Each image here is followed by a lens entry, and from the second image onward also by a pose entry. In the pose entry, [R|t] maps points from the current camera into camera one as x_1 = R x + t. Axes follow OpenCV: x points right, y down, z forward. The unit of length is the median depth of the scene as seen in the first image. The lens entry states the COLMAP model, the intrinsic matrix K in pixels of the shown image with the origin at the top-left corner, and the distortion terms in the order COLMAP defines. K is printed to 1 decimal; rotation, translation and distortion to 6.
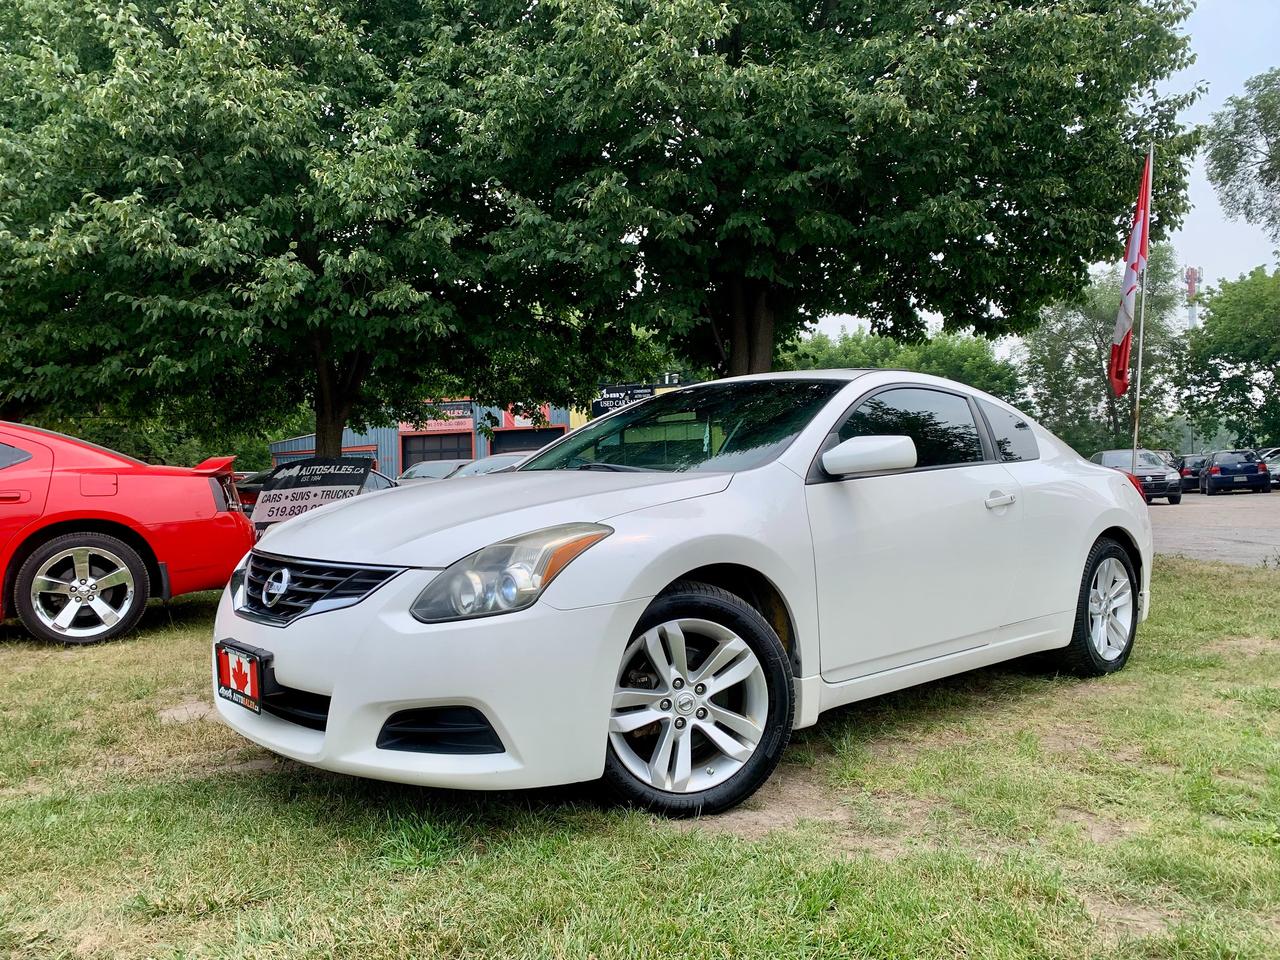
lens RADIAL K [[983.8, 0, 632.0], [0, 983.8, 467.8], [0, 0, 1]] dist [0.011024, -0.007308]
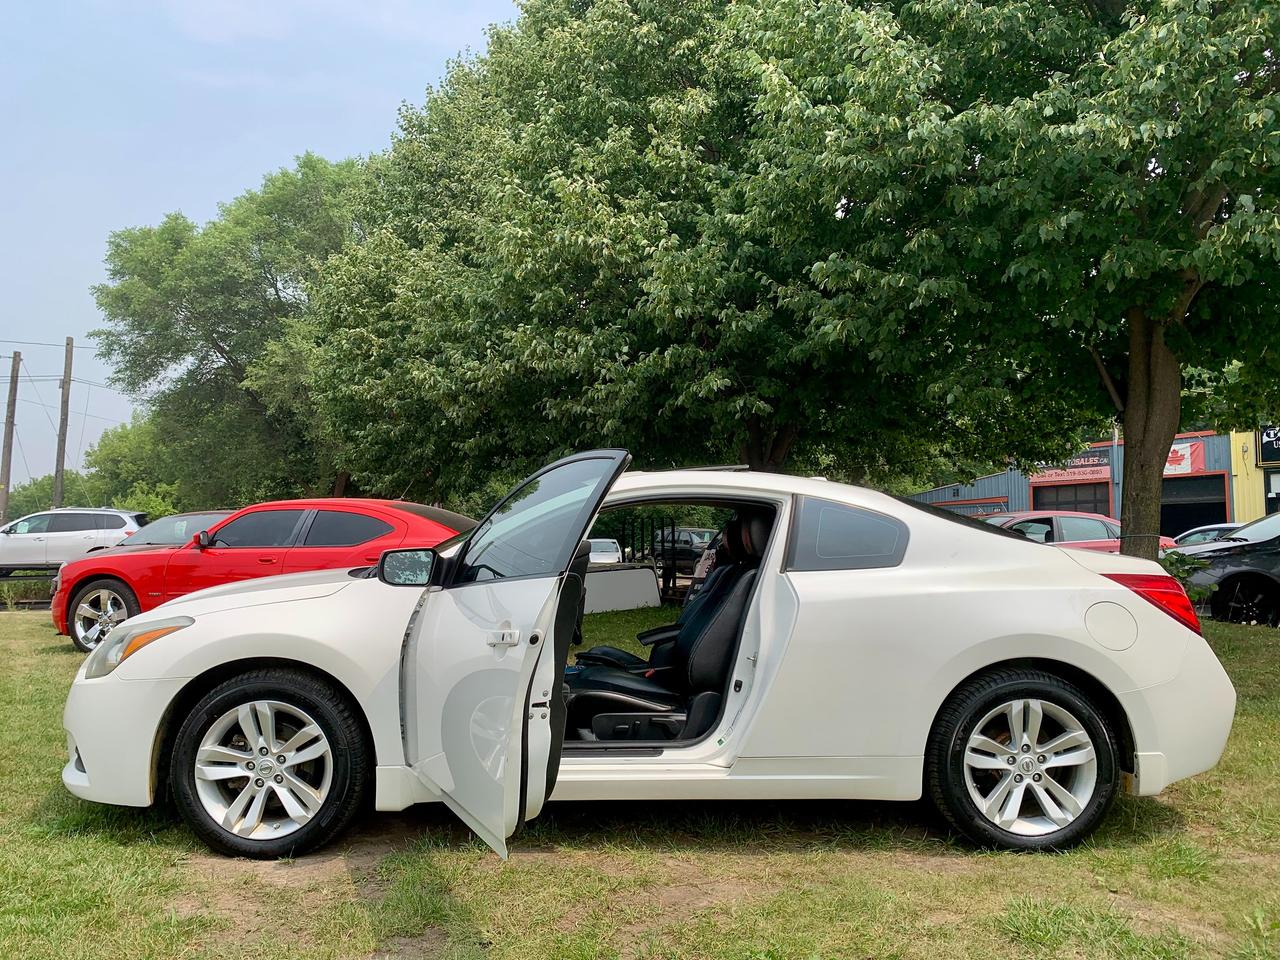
lens RADIAL K [[983.8, 0, 637.8], [0, 983.8, 475.3], [0, 0, 1]] dist [0.011024, -0.007308]
pose [[0.755868, -0.018714, -0.654456, 0.925389], [-0.005484, 0.999375, -0.034911, -0.069531], [0.654701, 0.029978, 0.755293, 0.257864]]
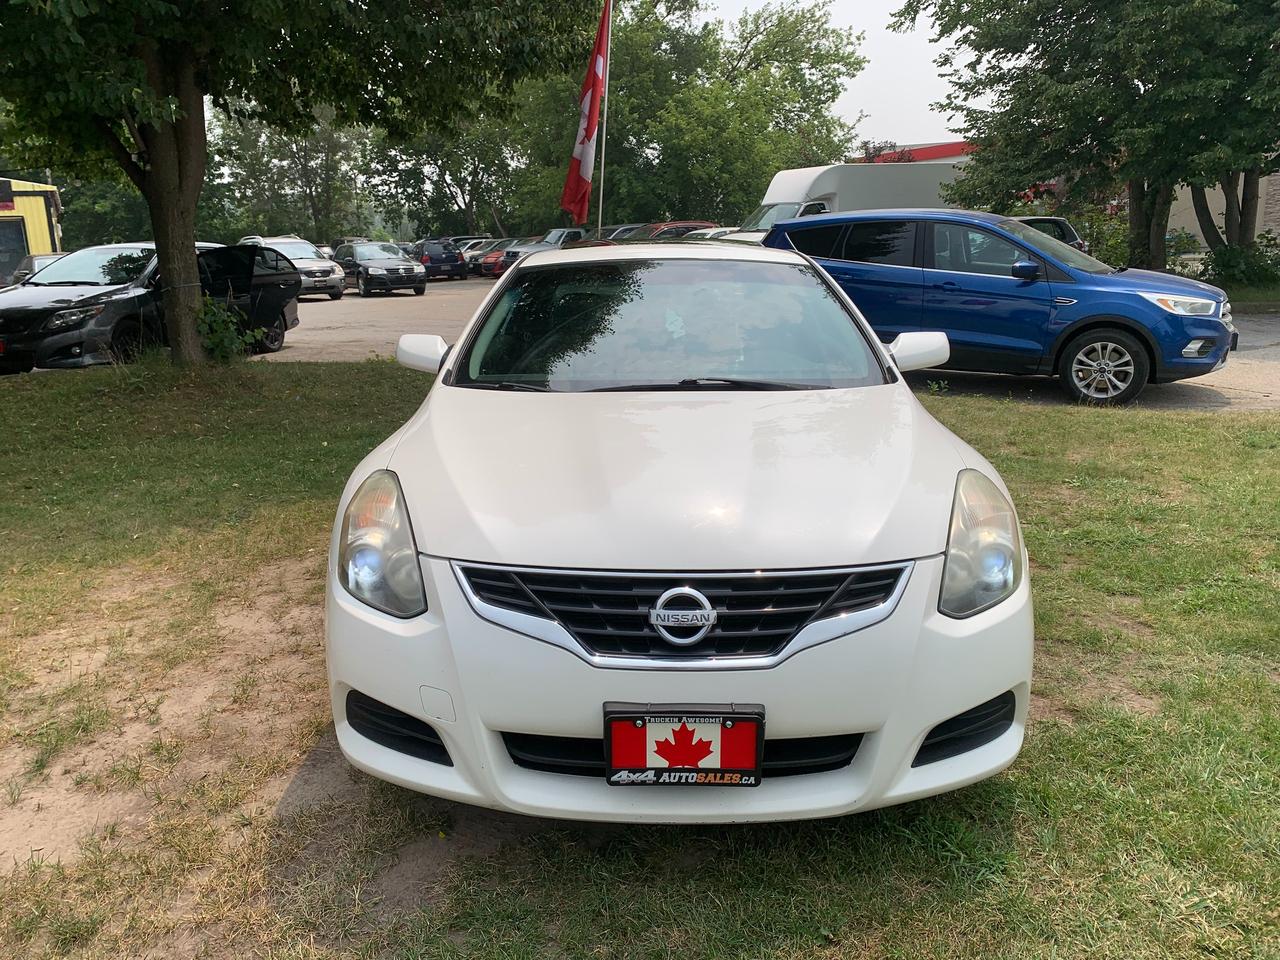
lens RADIAL K [[983.8, 0, 630.5], [0, 983.8, 468.2], [0, 0, 1]] dist [0.011024, -0.007308]
pose [[0.675918, -0.158537, 0.719722, -0.685972], [-0.006564, 0.975254, 0.220989, -0.111782], [-0.736947, -0.154094, 0.658152, 0.439891]]
